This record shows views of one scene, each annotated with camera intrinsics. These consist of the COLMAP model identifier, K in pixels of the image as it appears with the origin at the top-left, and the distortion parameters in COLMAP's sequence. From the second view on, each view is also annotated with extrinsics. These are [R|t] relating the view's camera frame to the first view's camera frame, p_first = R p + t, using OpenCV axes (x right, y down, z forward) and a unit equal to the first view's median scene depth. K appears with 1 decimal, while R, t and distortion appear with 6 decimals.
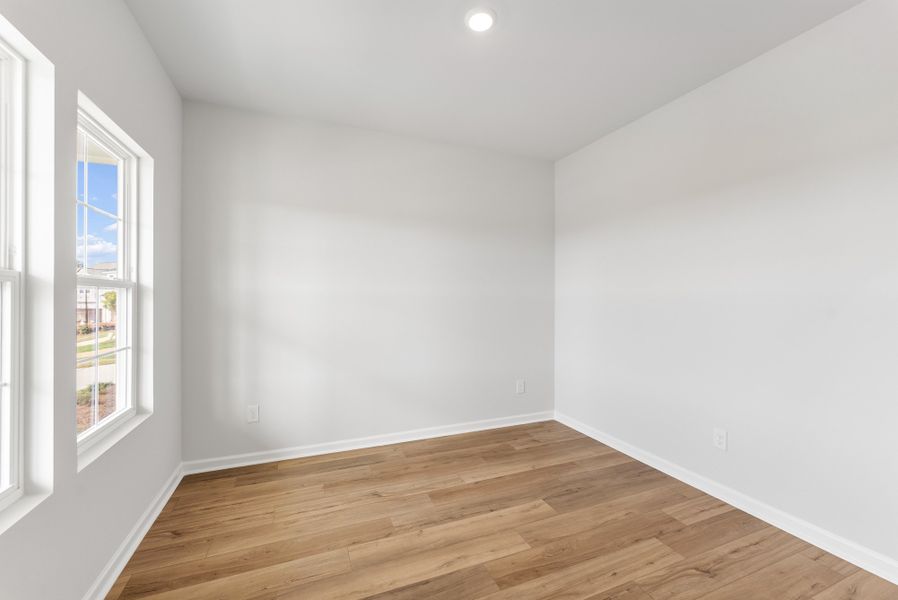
lens RADIAL K [[368.9, 0, 449.0], [0, 368.9, 300.0], [0, 0, 1]] dist [-0.000512, -0.000051]
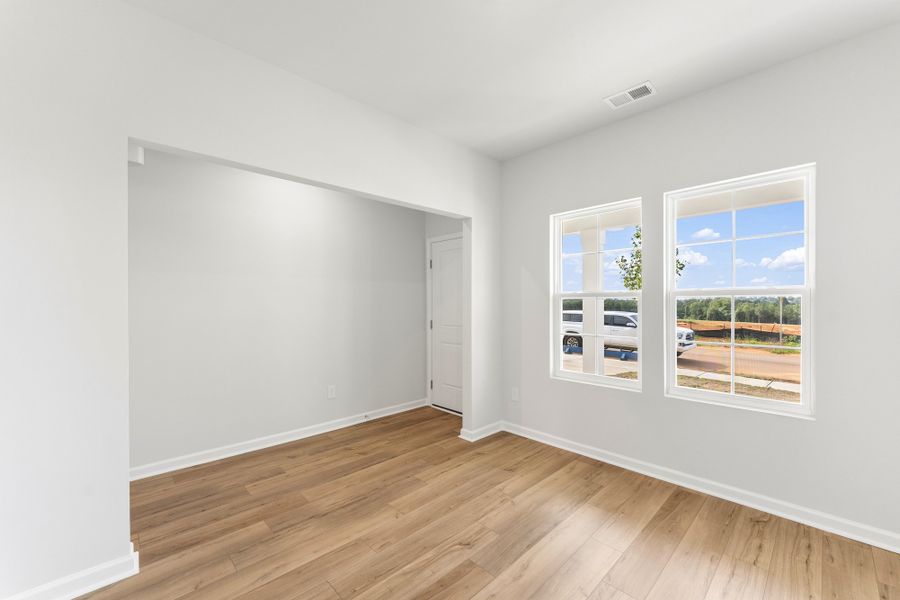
lens RADIAL K [[369.7, 0, 450.0], [0, 369.7, 300.0], [0, 0, 1]] dist [-0.000512, -0.000051]
pose [[-0.929304, -0.000320, -0.369316, 0.568505], [-0.000703, 0.999999, 0.000903, -0.020264], [0.369316, 0.001099, -0.929303, 1.876931]]
